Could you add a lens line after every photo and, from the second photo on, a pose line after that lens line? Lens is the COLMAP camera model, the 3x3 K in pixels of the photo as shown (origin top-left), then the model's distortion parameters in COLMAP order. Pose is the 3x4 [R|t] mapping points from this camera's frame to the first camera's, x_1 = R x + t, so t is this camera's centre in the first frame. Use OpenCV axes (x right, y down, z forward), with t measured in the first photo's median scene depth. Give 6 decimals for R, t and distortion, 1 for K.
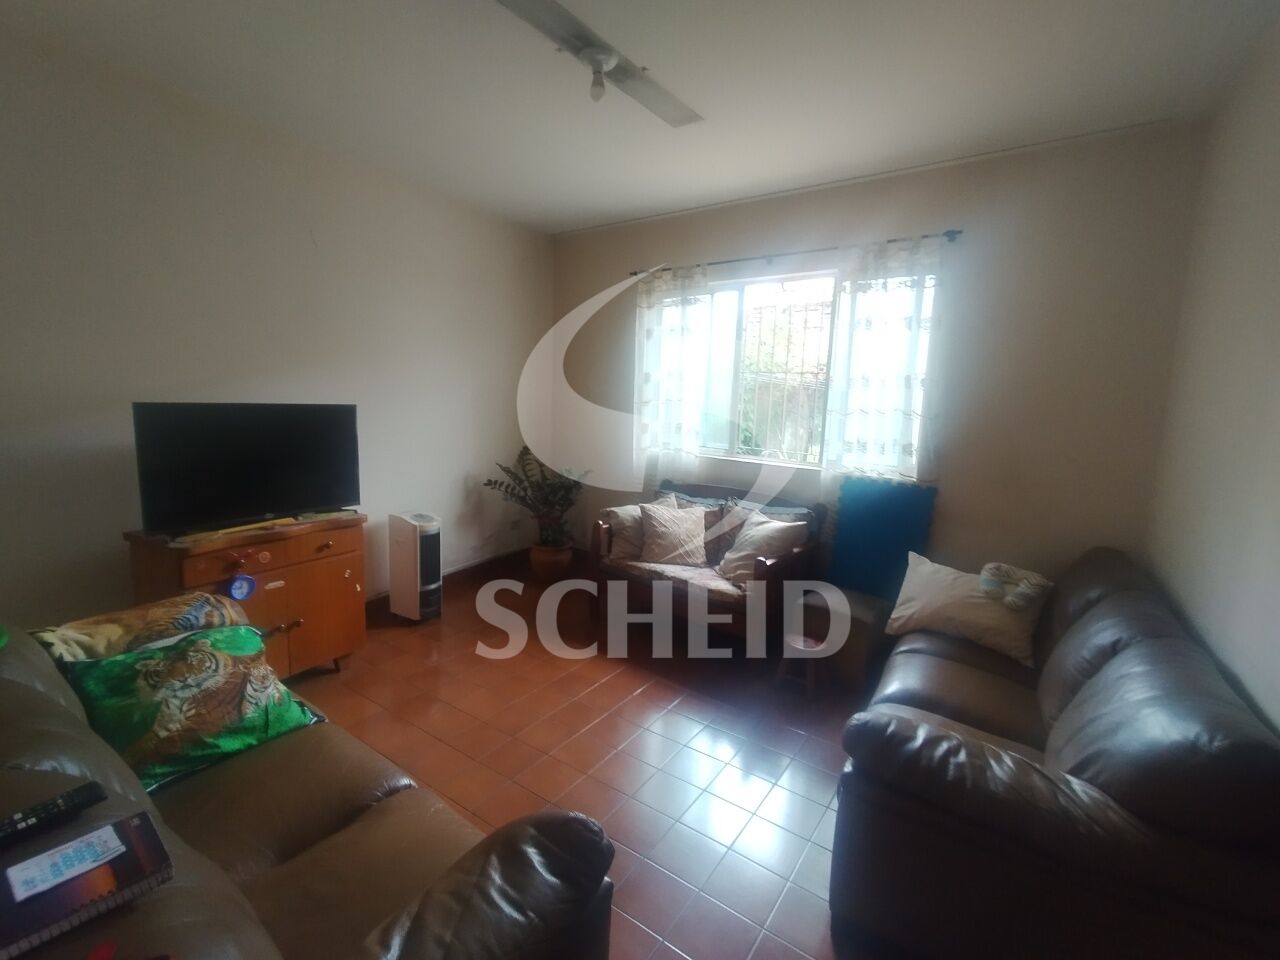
lens RADIAL K [[586.0, 0, 636.9], [0, 586.0, 478.4], [0, 0, 1]] dist [0.000580, 0.000348]
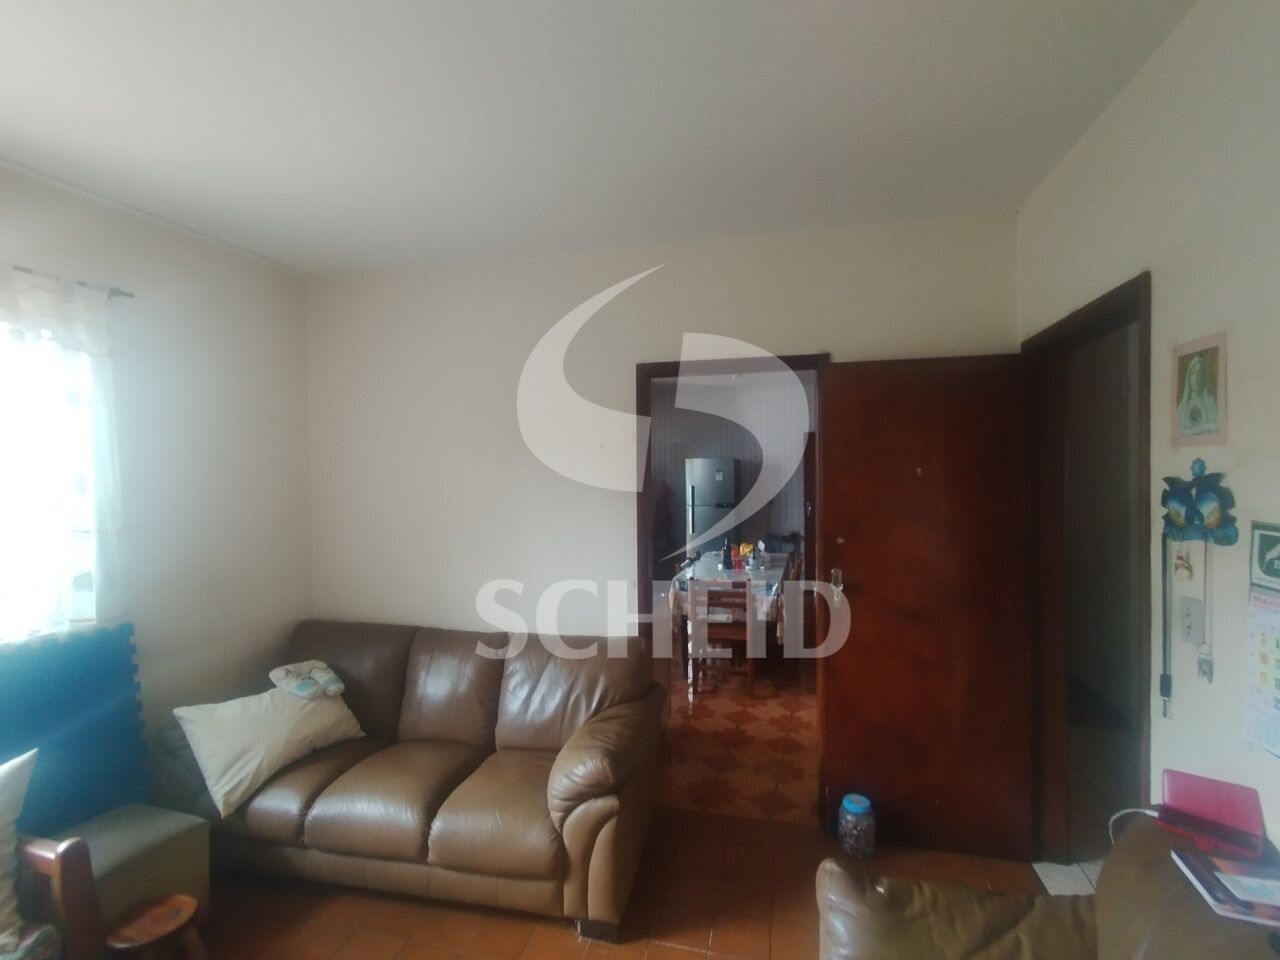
lens RADIAL K [[586.0, 0, 636.9], [0, 586.0, 478.4], [0, 0, 1]] dist [0.000580, 0.000348]
pose [[-0.340114, -0.050271, 0.939040, -0.412443], [0.135545, 0.985522, 0.101853, -0.157984], [-0.930564, 0.161924, -0.328375, 0.636172]]
